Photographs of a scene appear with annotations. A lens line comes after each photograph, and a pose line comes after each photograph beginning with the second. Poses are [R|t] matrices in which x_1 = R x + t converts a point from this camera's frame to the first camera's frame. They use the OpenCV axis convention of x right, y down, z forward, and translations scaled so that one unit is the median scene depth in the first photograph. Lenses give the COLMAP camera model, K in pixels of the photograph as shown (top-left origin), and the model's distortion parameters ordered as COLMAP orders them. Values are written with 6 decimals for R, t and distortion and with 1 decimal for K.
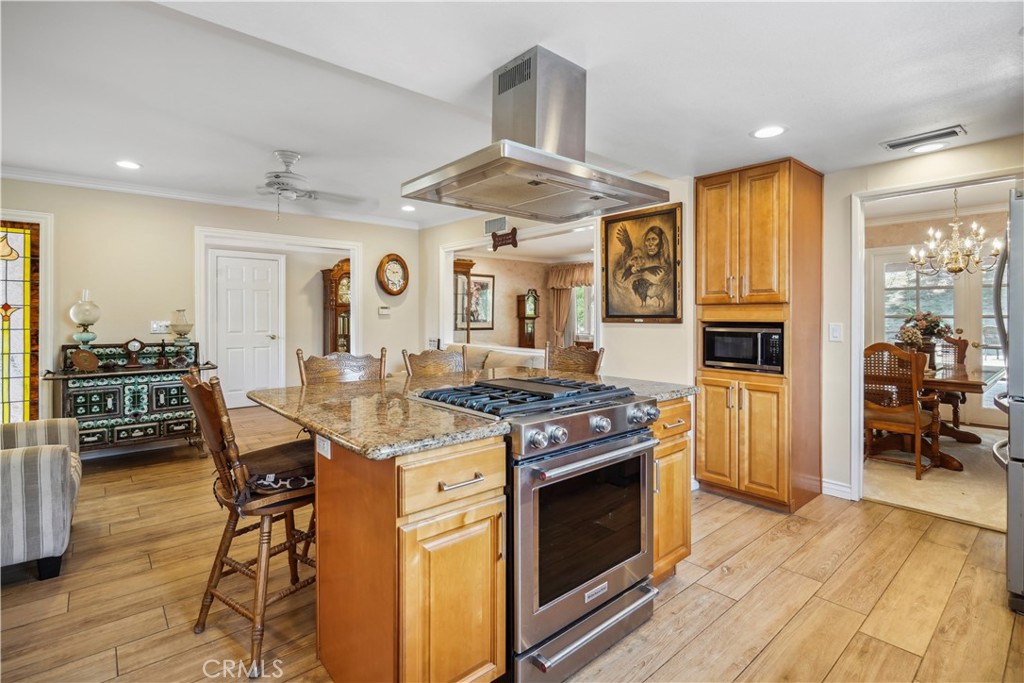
lens RADIAL K [[483.8, 0, 517.3], [0, 483.8, 319.3], [0, 0, 1]] dist [-0.001157, -0.000039]
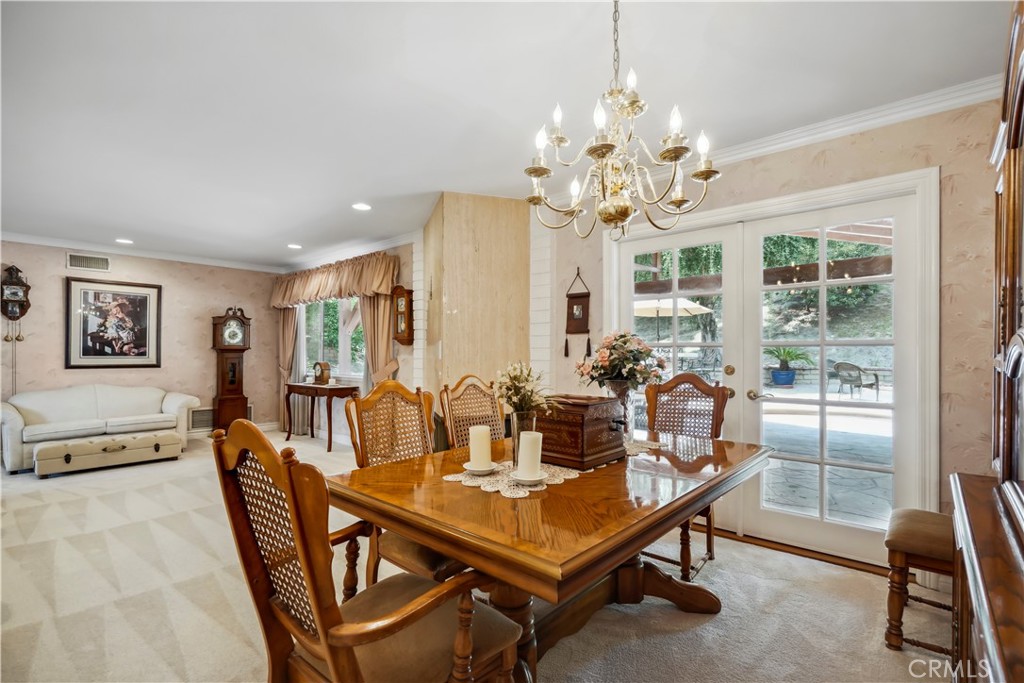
lens RADIAL K [[483.8, 0, 511.7], [0, 483.8, 348.1], [0, 0, 1]] dist [-0.001157, -0.000039]
pose [[0.990622, 0.002446, 0.136610, 0.338861], [-0.000291, 0.999875, -0.015797, 0.005527], [-0.136632, 0.015609, 0.990499, 0.281271]]
